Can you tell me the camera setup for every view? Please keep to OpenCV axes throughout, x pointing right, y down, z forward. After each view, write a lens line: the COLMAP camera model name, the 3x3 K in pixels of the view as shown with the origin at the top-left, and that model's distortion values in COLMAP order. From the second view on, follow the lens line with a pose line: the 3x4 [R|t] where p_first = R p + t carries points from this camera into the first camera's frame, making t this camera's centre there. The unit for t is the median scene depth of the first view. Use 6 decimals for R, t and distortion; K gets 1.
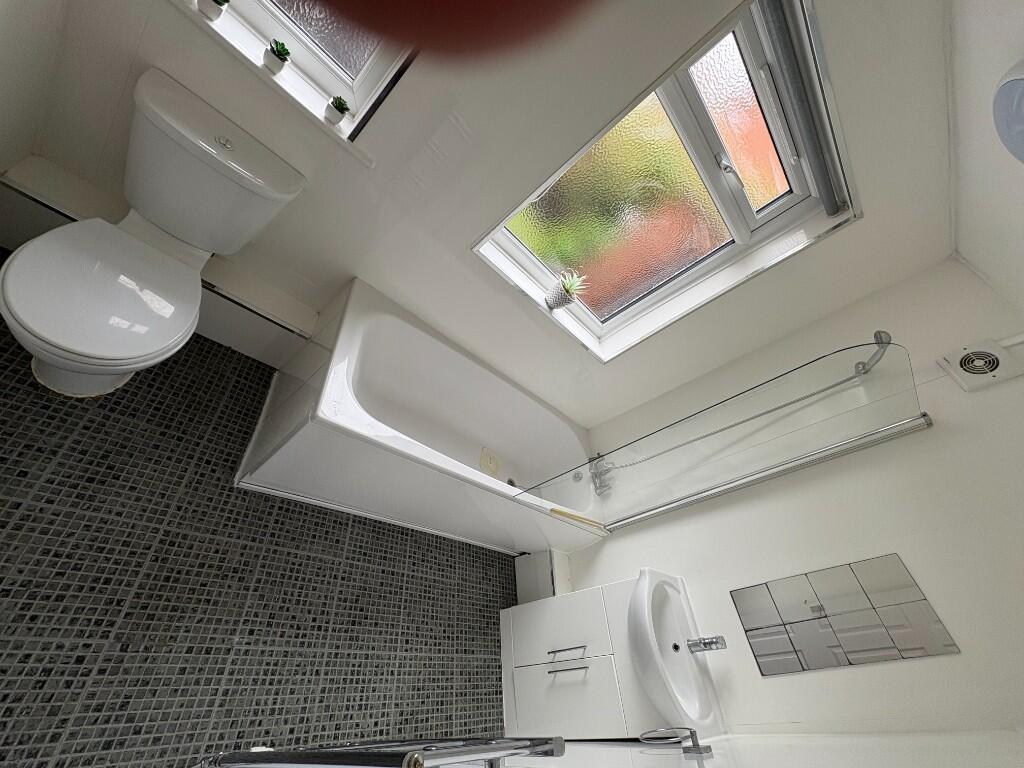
lens RADIAL K [[408.7, 0, 511.9], [0, 408.7, 387.7], [0, 0, 1]] dist [0.002833, -0.000200]
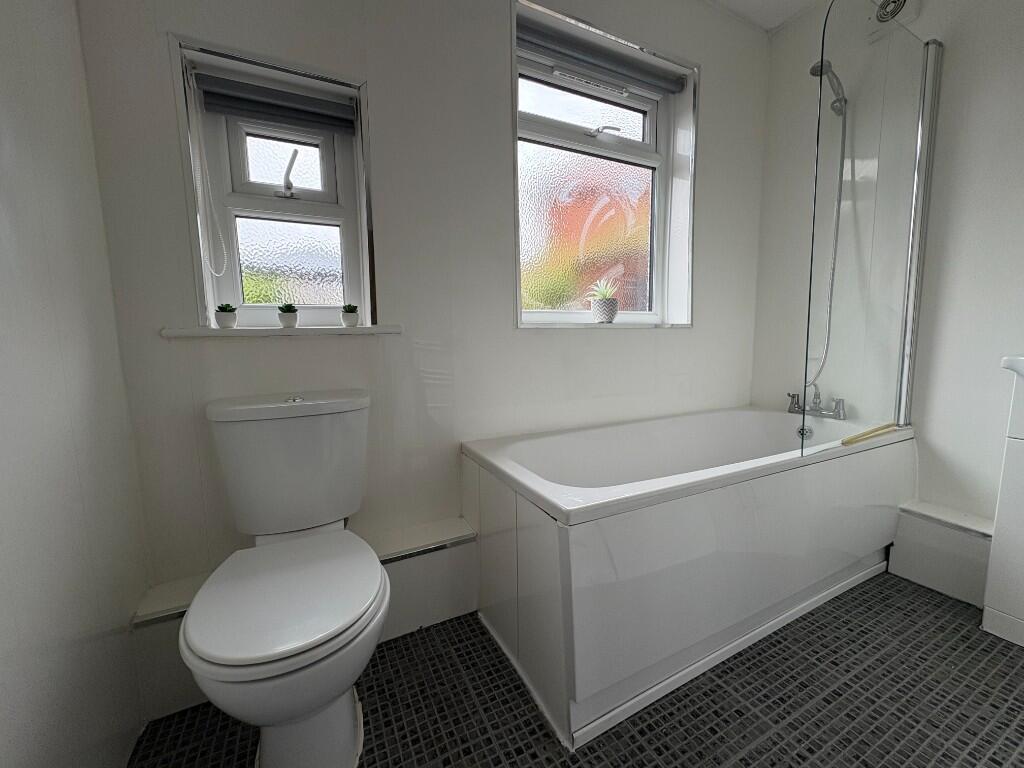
lens RADIAL K [[409.8, 0, 512.3], [0, 409.8, 384.8], [0, 0, 1]] dist [0.002754, -0.000324]
pose [[0.612095, -0.774010, 0.162011, -0.353525], [0.744453, 0.494915, -0.448161, 0.155292], [0.266699, 0.394927, 0.879150, 0.175548]]
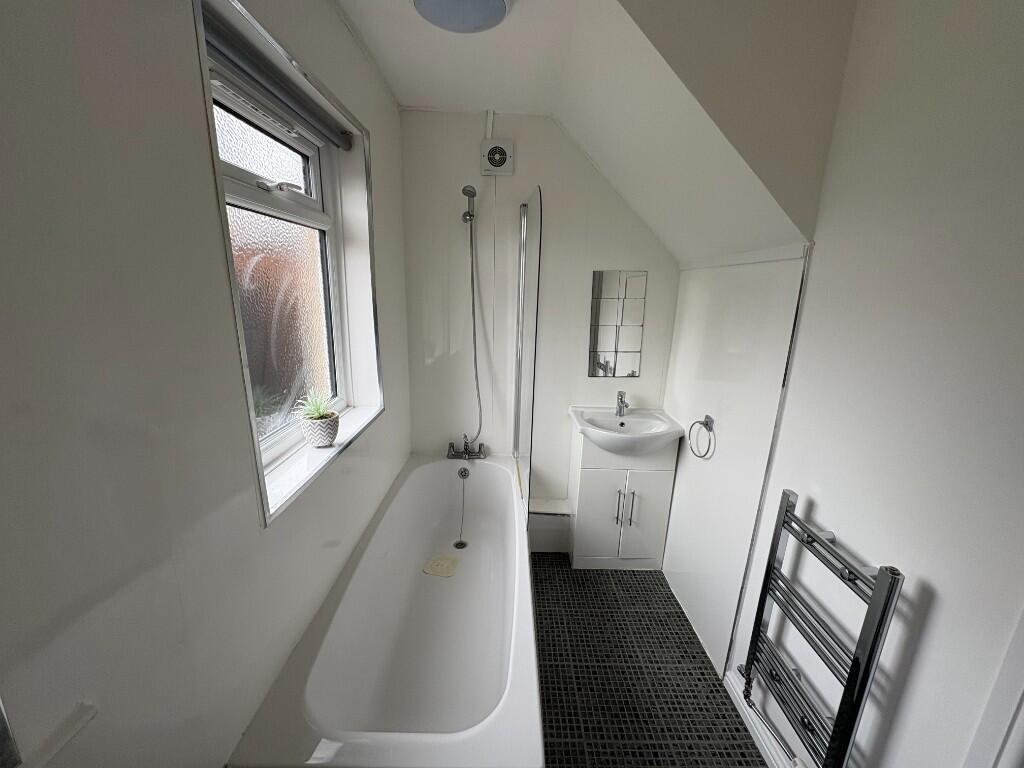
lens RADIAL K [[408.7, 0, 511.9], [0, 408.7, 387.7], [0, 0, 1]] dist [0.002833, -0.000200]
pose [[0.076965, -0.879837, 0.469002, -0.167951], [0.767507, 0.352536, 0.535398, -0.440357], [-0.636403, 0.318755, 0.702415, 0.233979]]
